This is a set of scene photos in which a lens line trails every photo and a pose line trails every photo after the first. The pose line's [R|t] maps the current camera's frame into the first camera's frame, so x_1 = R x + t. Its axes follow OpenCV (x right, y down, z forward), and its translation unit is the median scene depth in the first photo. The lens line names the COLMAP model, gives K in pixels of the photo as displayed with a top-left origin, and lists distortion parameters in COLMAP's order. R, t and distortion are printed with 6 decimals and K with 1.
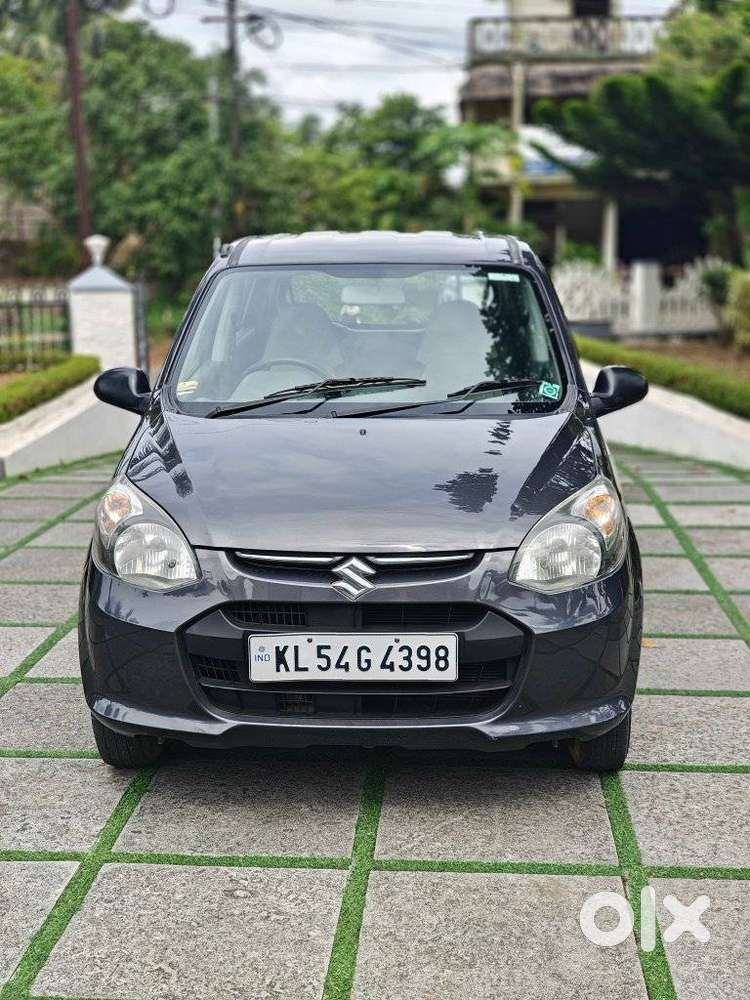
lens RADIAL K [[1358.3, 0, 377.3], [0, 1358.3, 500.1], [0, 0, 1]] dist [0.232279, -0.966395]
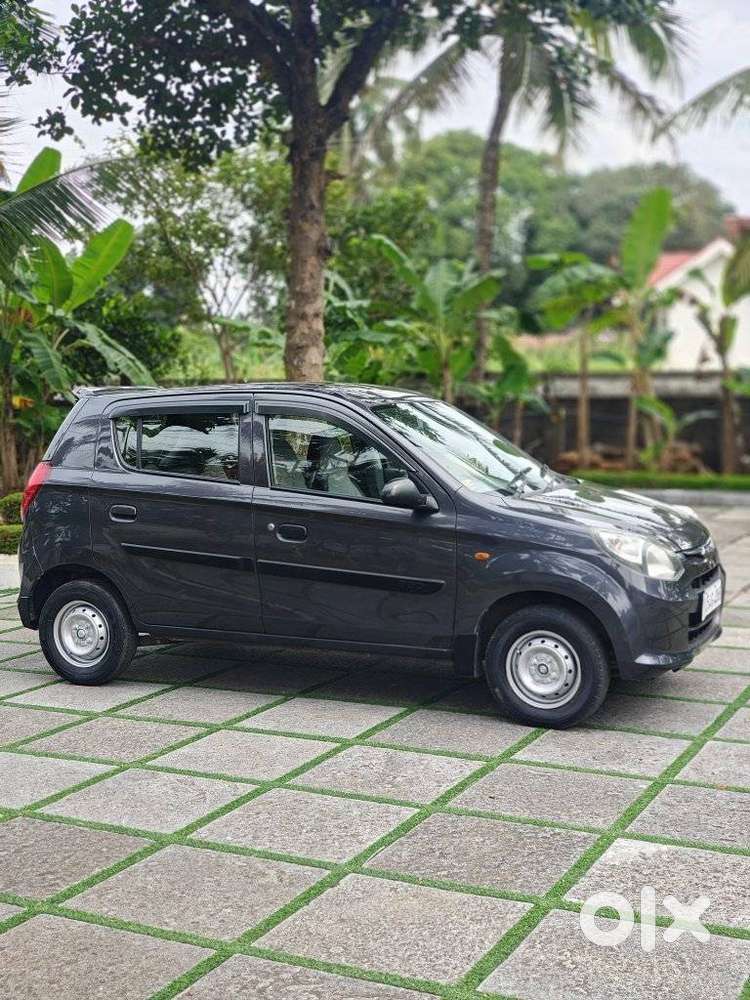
lens RADIAL K [[1359.9, 0, 378.3], [0, 1359.9, 499.3], [0, 0, 1]] dist [0.254432, -1.043501]
pose [[0.378932, -0.079701, 0.921986, -1.903749], [0.191822, 0.981411, 0.006000, -0.117358], [-0.905326, 0.174584, 0.387177, 0.655785]]
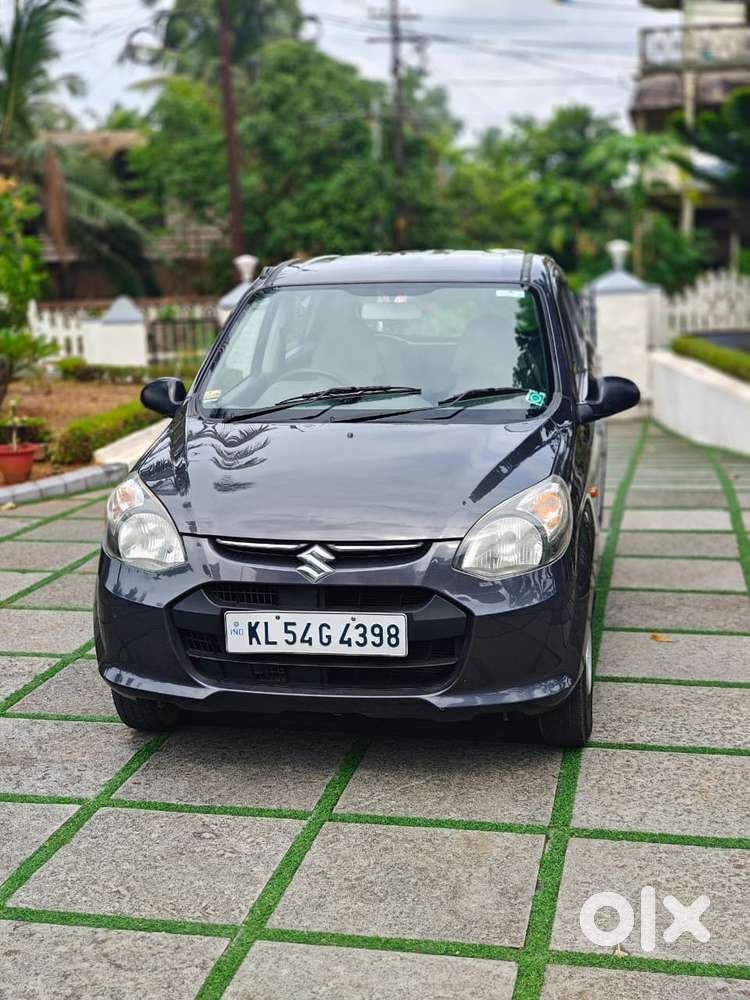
lens RADIAL K [[1358.3, 0, 377.3], [0, 1358.3, 500.1], [0, 0, 1]] dist [0.232279, -0.966395]
pose [[0.990661, 0.007833, -0.136121, 0.184716], [-0.008972, 0.999930, -0.007762, 0.013166], [0.136051, 0.008911, 0.990662, -0.112408]]
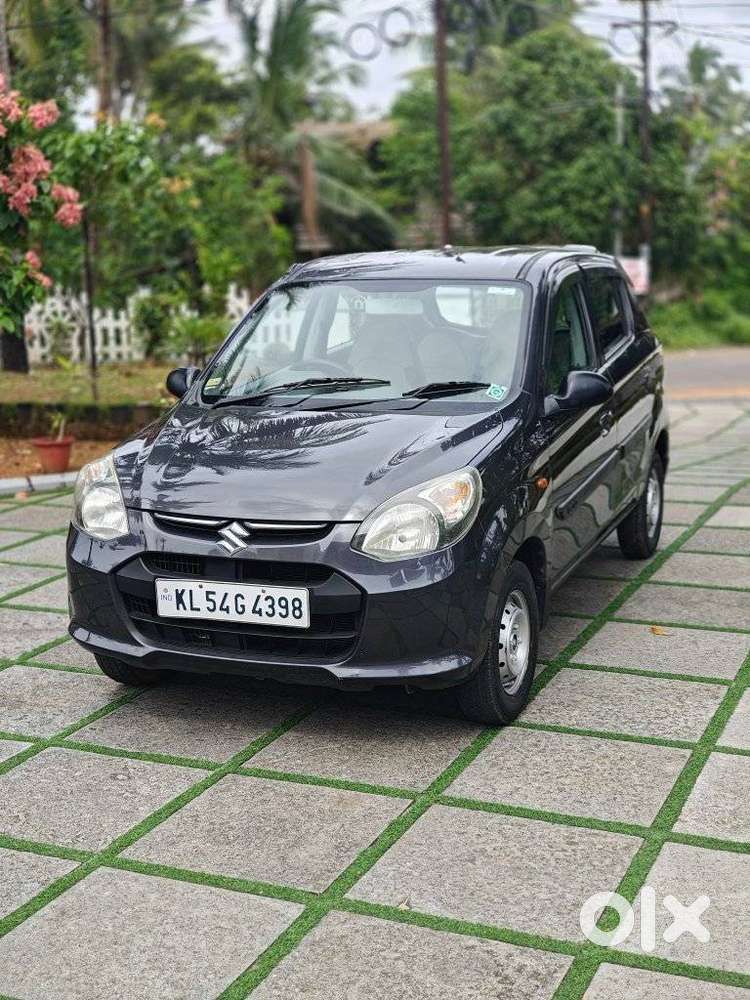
lens RADIAL K [[1359.9, 0, 378.3], [0, 1359.9, 499.3], [0, 0, 1]] dist [0.254432, -1.043501]
pose [[0.941576, 0.045981, -0.333648, 0.514131], [-0.046179, 0.998906, 0.007344, 0.006329], [0.333621, 0.008492, 0.942669, -0.125840]]
